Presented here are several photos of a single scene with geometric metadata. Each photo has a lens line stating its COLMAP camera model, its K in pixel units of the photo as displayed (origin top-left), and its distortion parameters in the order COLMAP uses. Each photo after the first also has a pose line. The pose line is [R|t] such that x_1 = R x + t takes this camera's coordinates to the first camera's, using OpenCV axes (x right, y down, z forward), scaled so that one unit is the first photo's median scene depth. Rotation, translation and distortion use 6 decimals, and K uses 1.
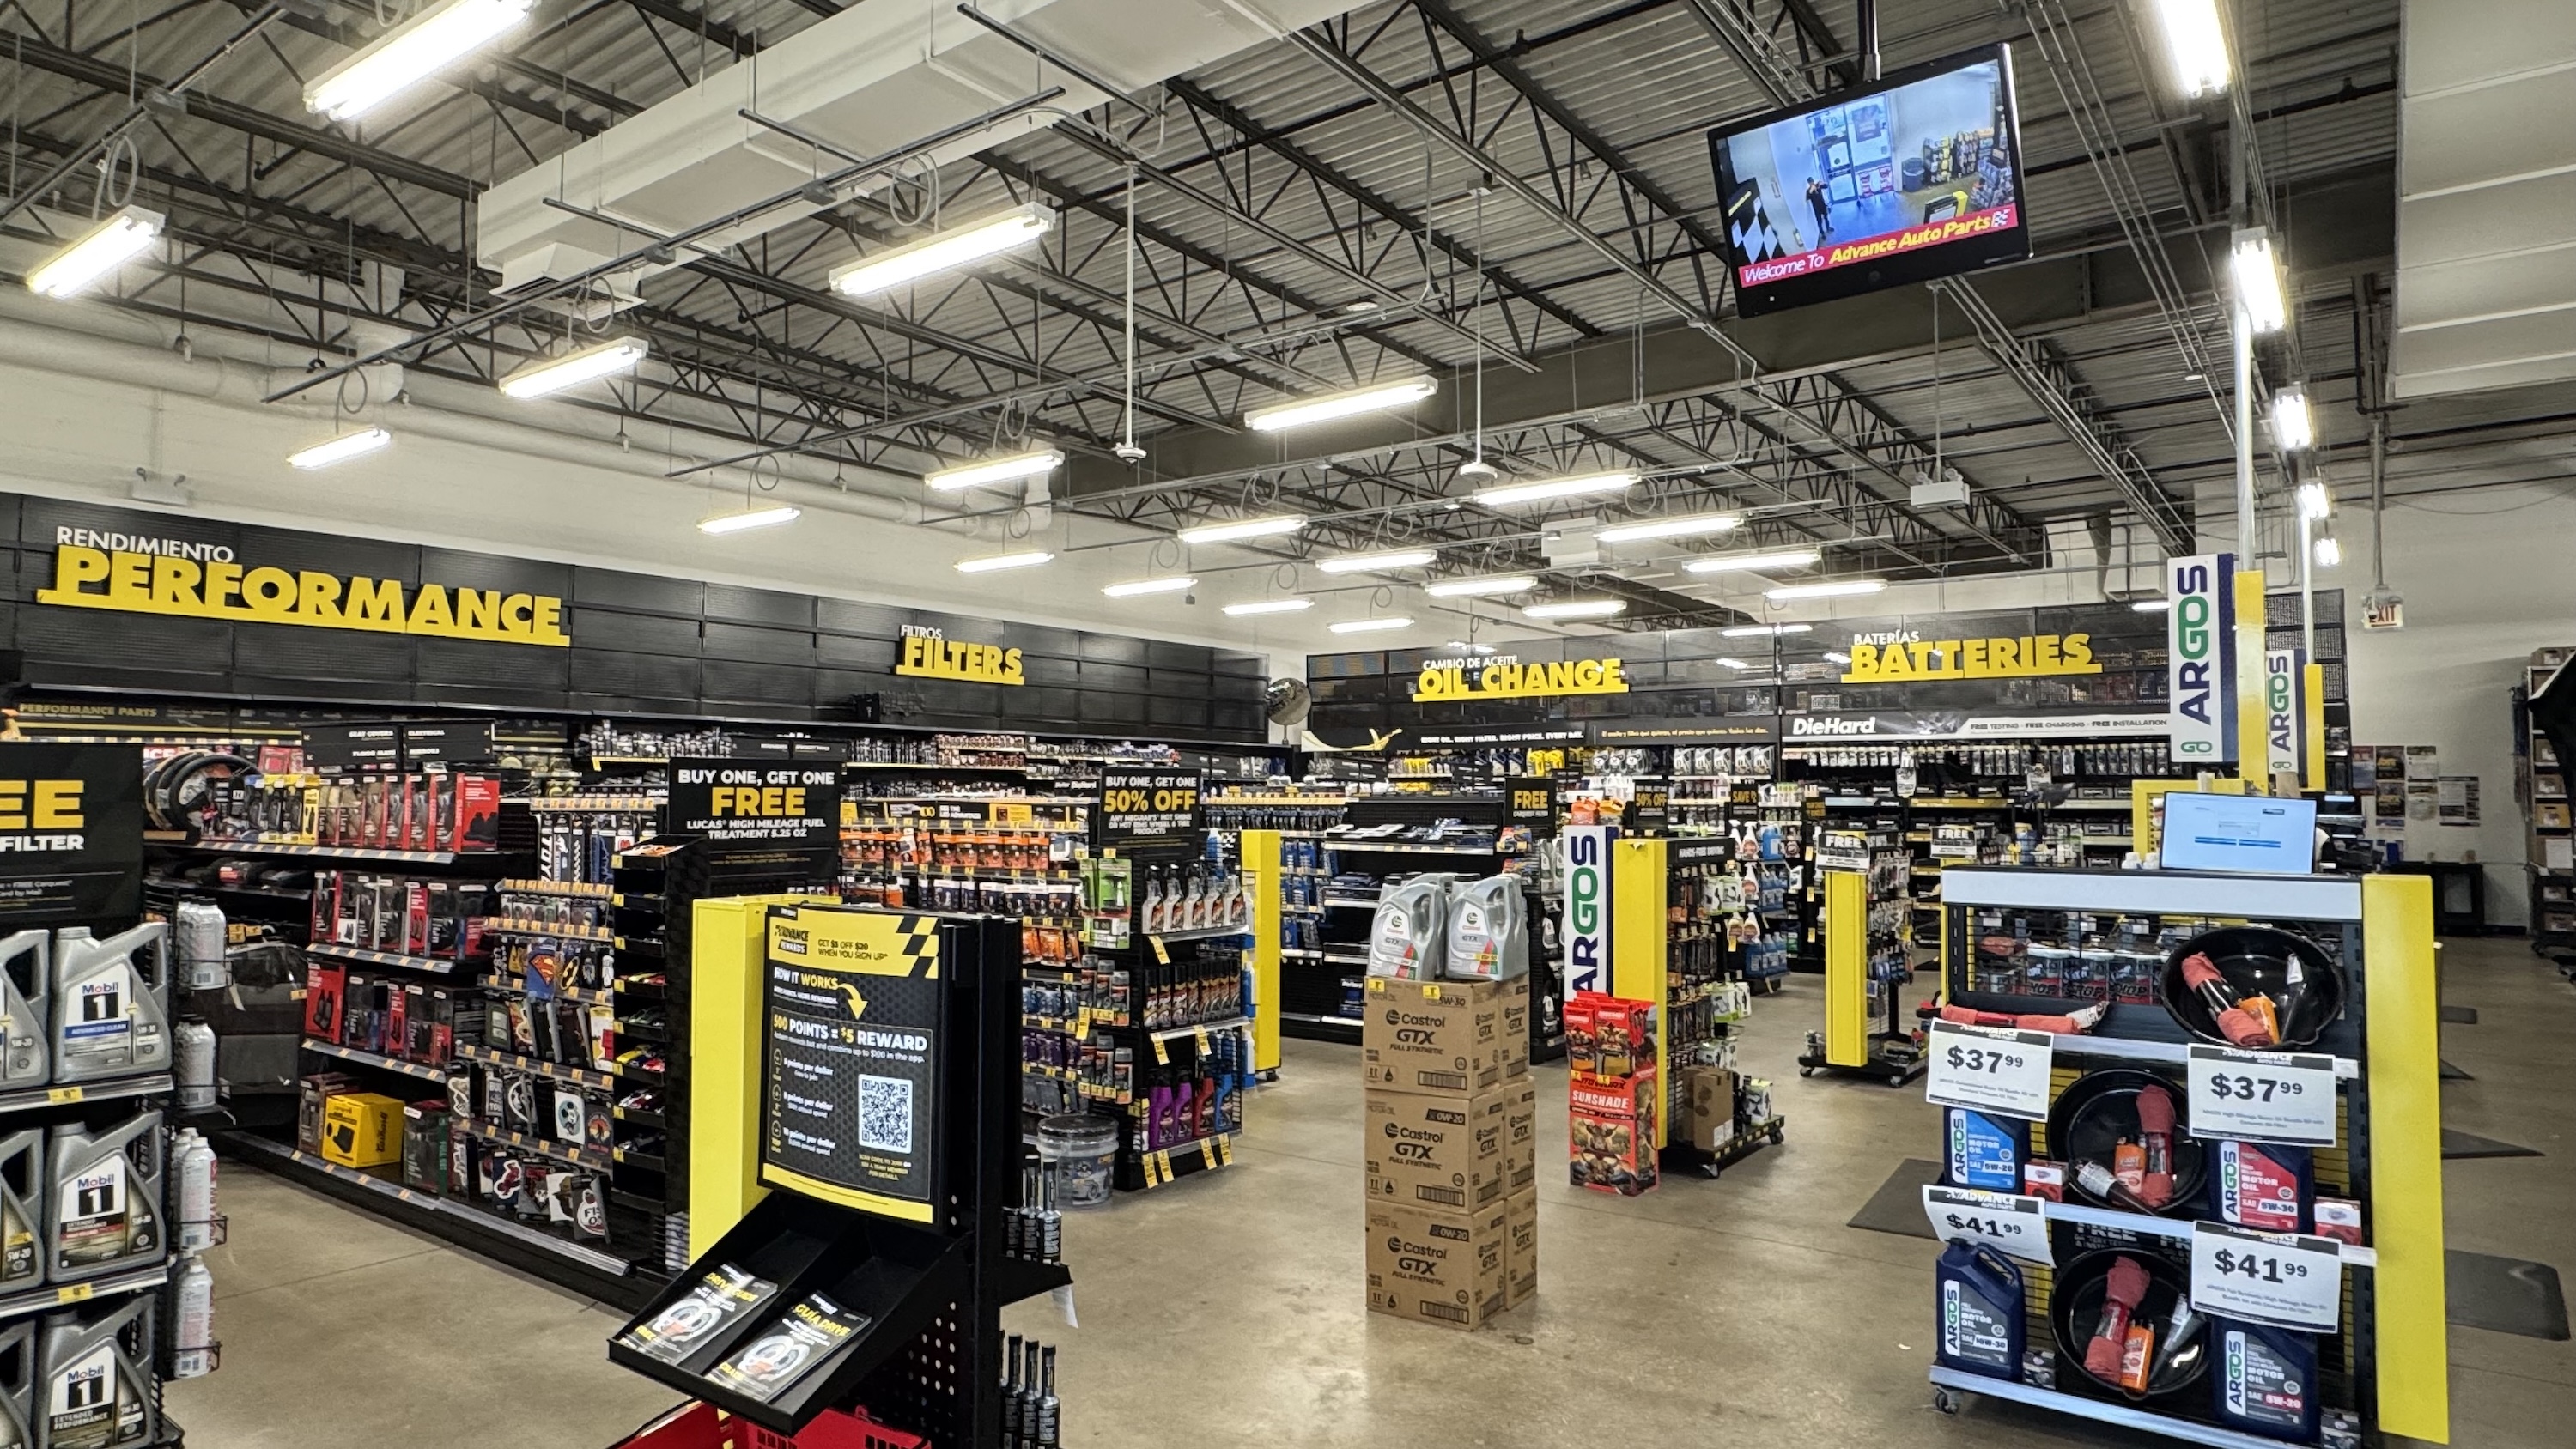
lens RADIAL K [[1491.1, 0, 1280.0], [0, 1491.1, 726.2], [0, 0, 1]] dist [-0.003401, 0.002621]
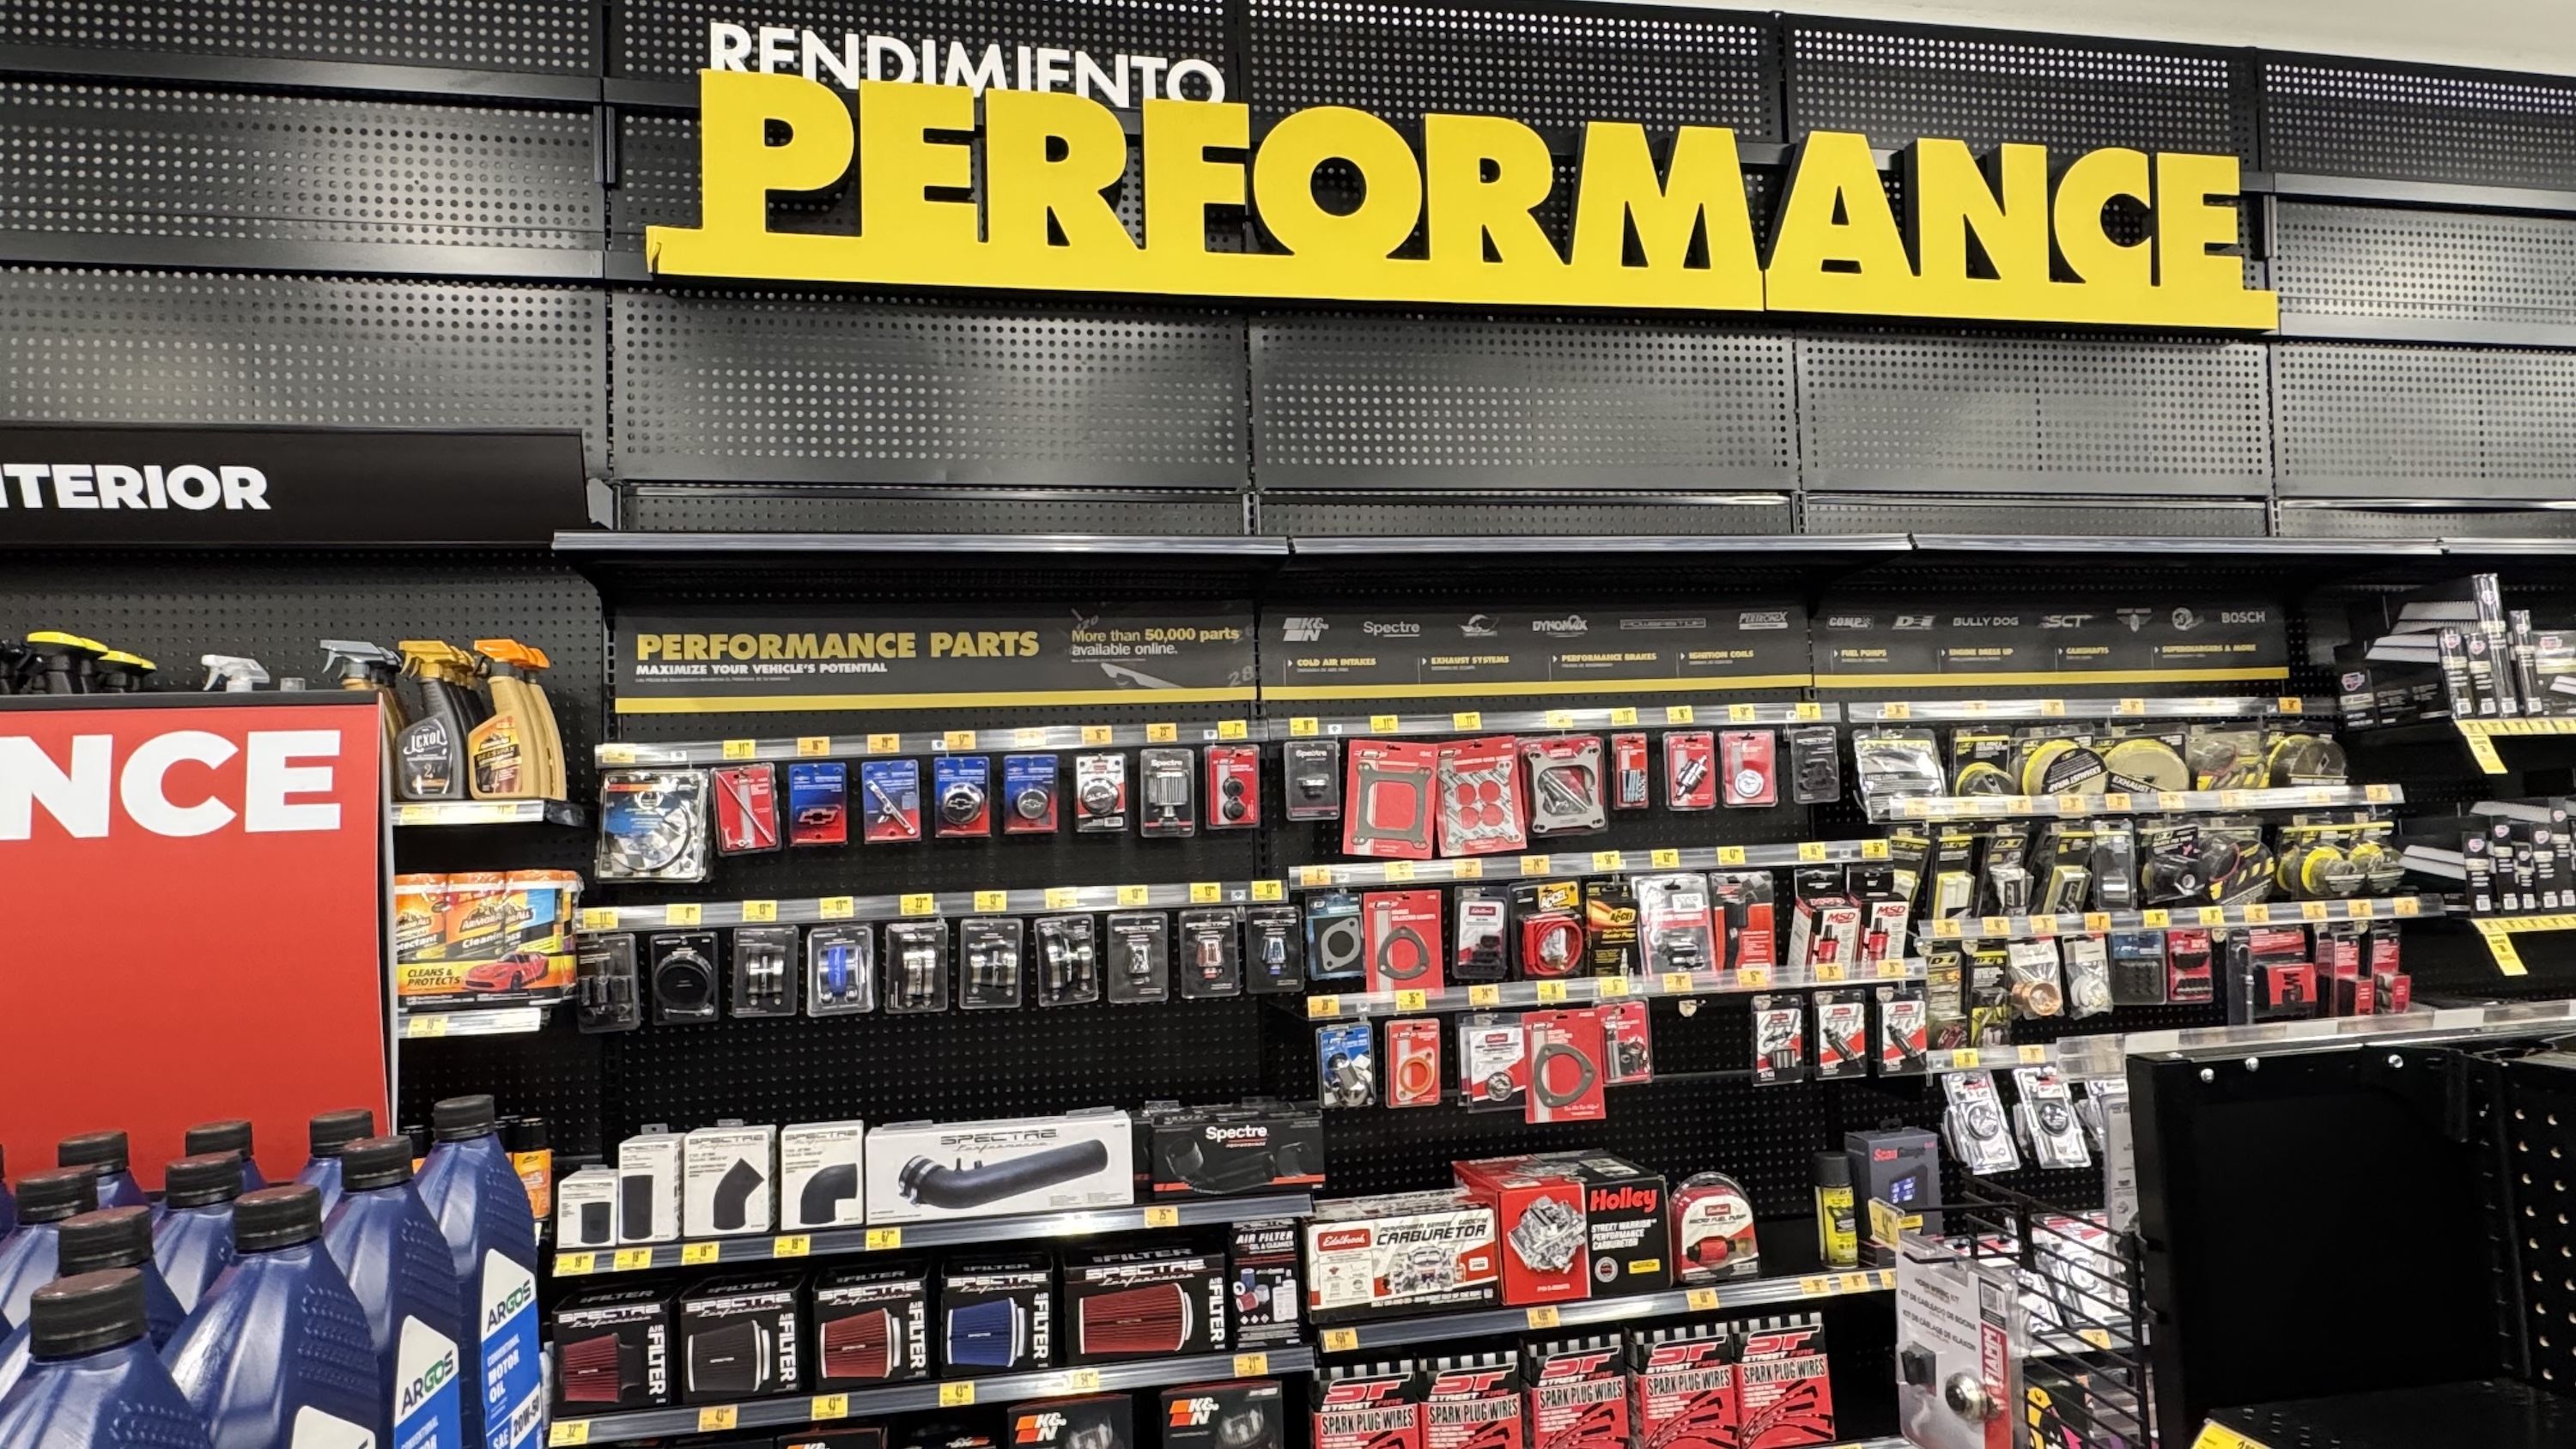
lens RADIAL K [[1494.7, 0, 1284.4], [0, 1494.7, 731.7], [0, 0, 1]] dist [-0.002532, 0.000950]
pose [[0.736729, -0.074429, -0.672079, -0.486899], [0.068526, 0.997025, -0.035298, 0.019773], [0.672706, -0.020050, 0.739638, 0.756781]]
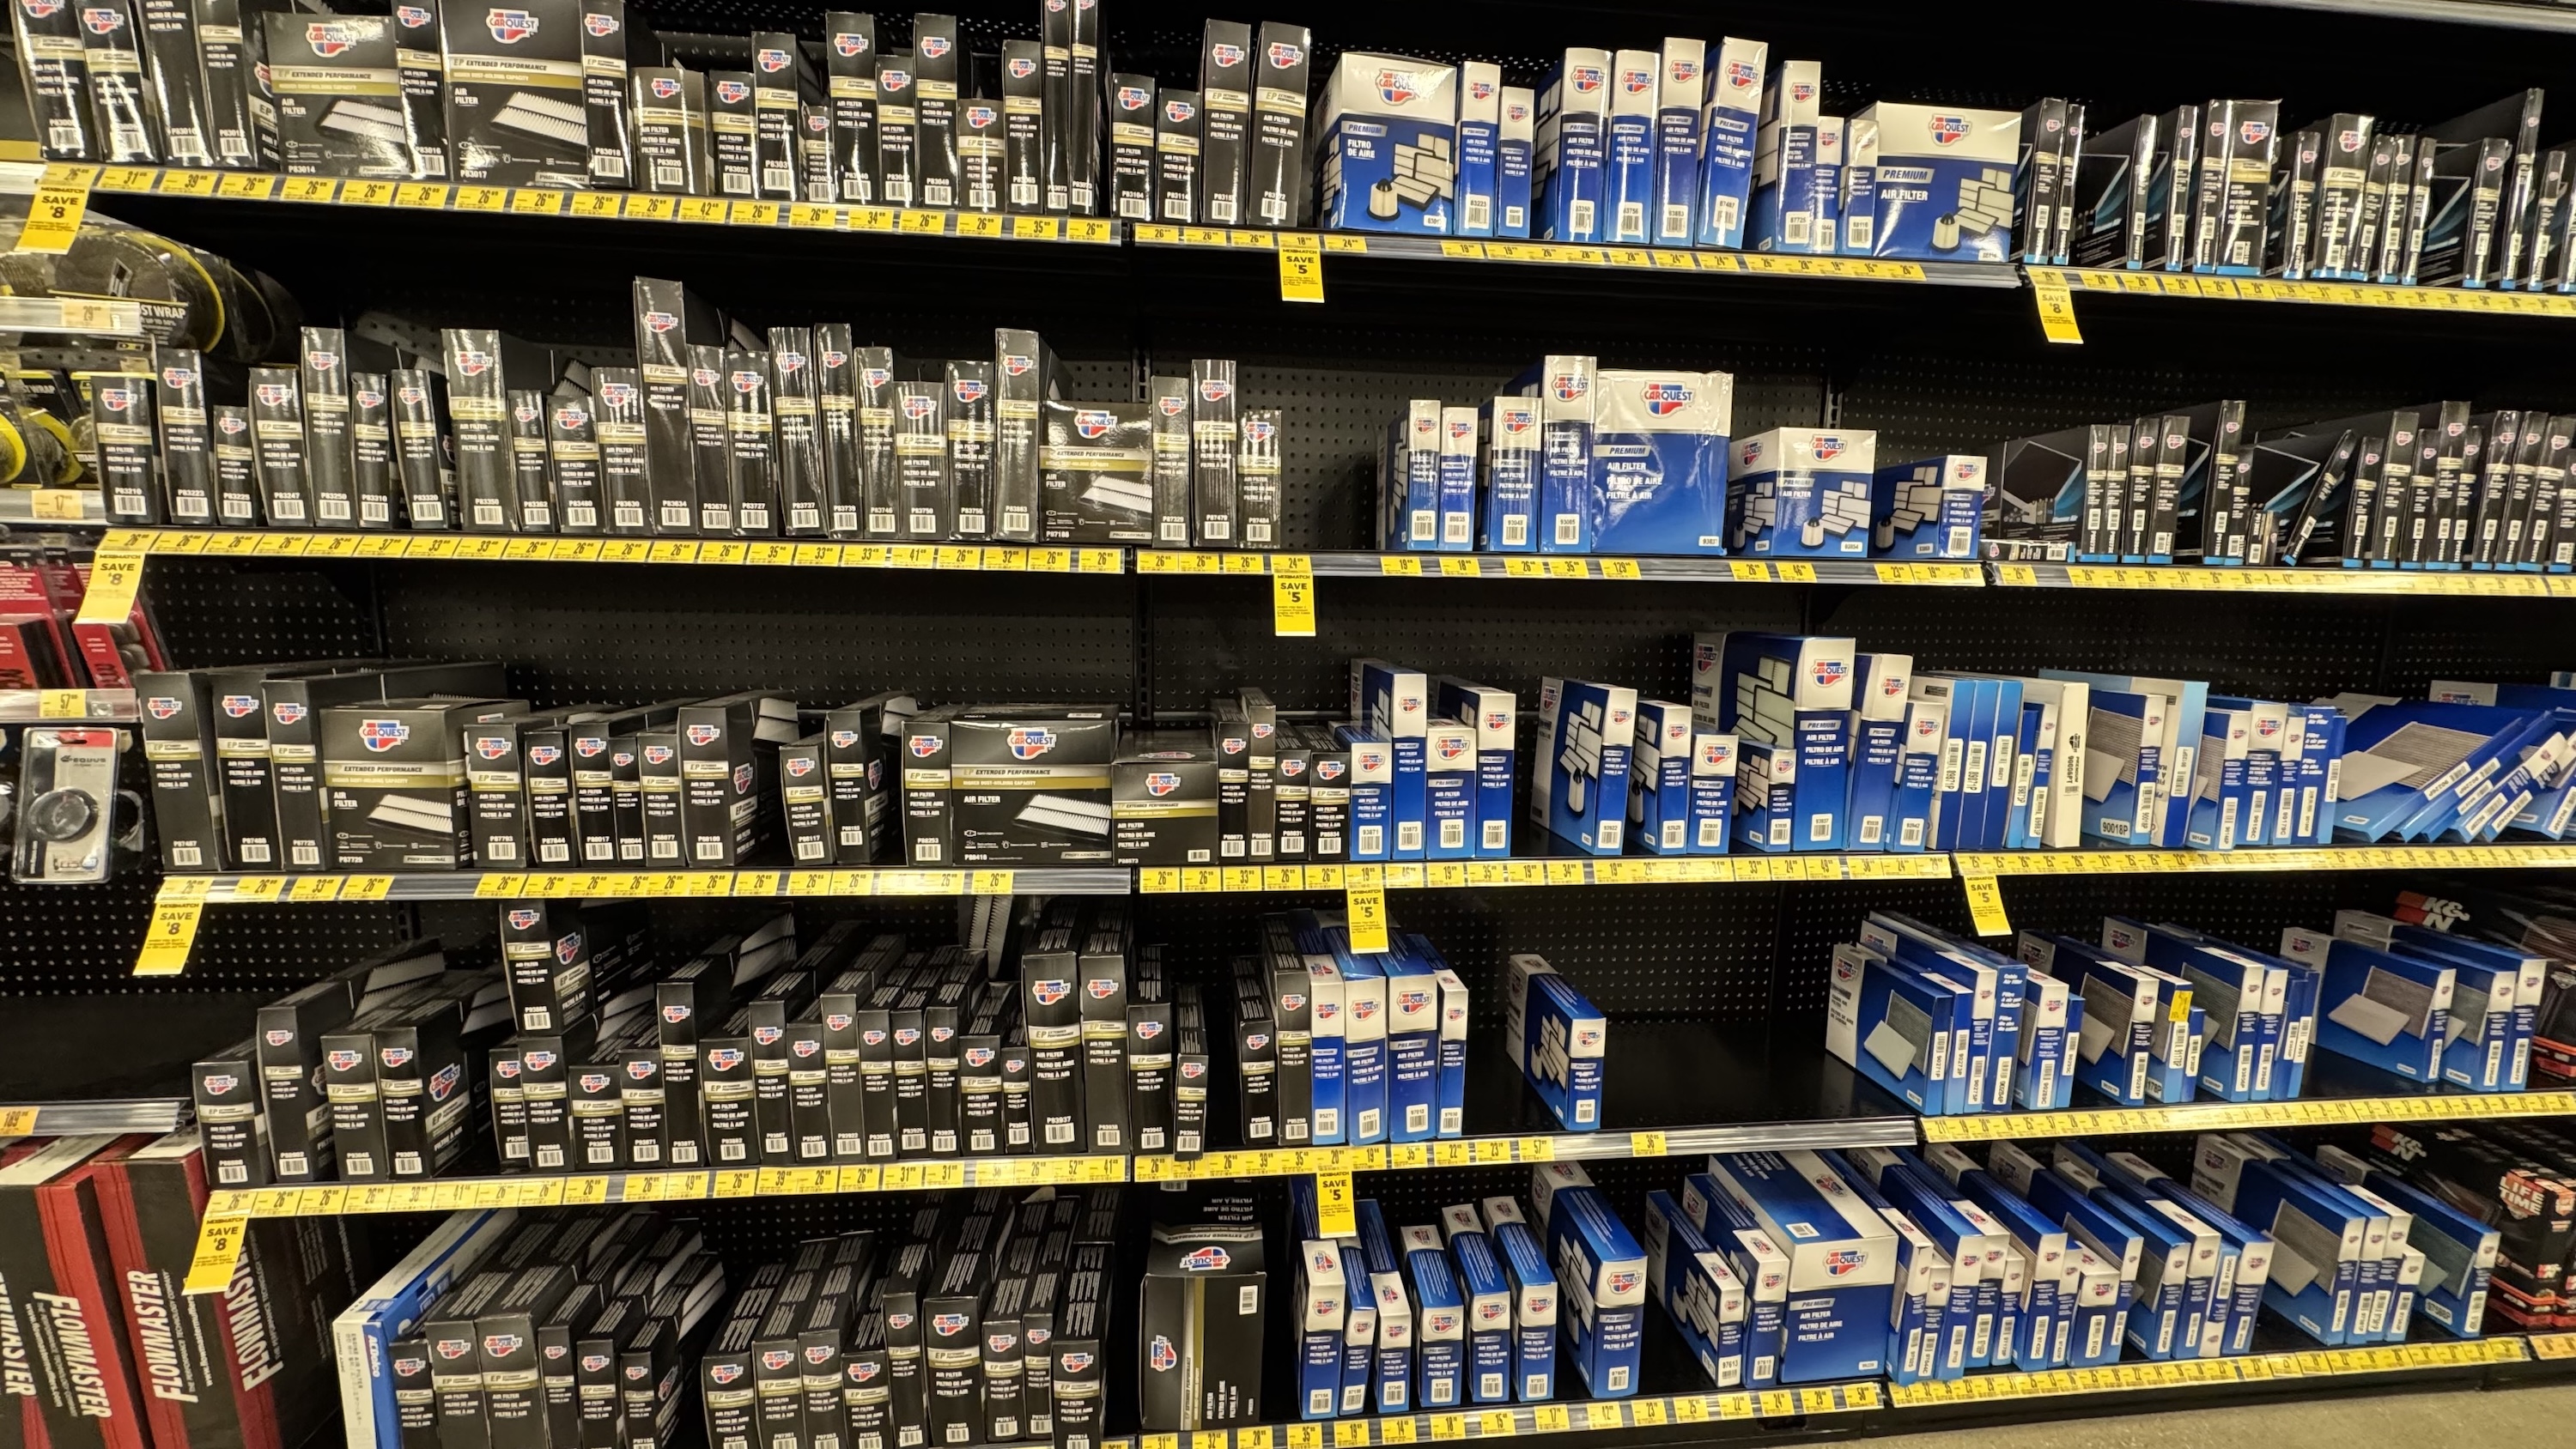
lens RADIAL K [[1025.6, 0, 1286.8], [0, 1025.6, 722.5], [0, 0, 1]] dist [-0.001664, 0.000216]
pose [[0.681507, 0.130900, -0.720009, -0.344578], [0.017417, 0.980692, 0.194779, 0.061048], [0.731604, -0.145284, 0.666069, 1.126481]]
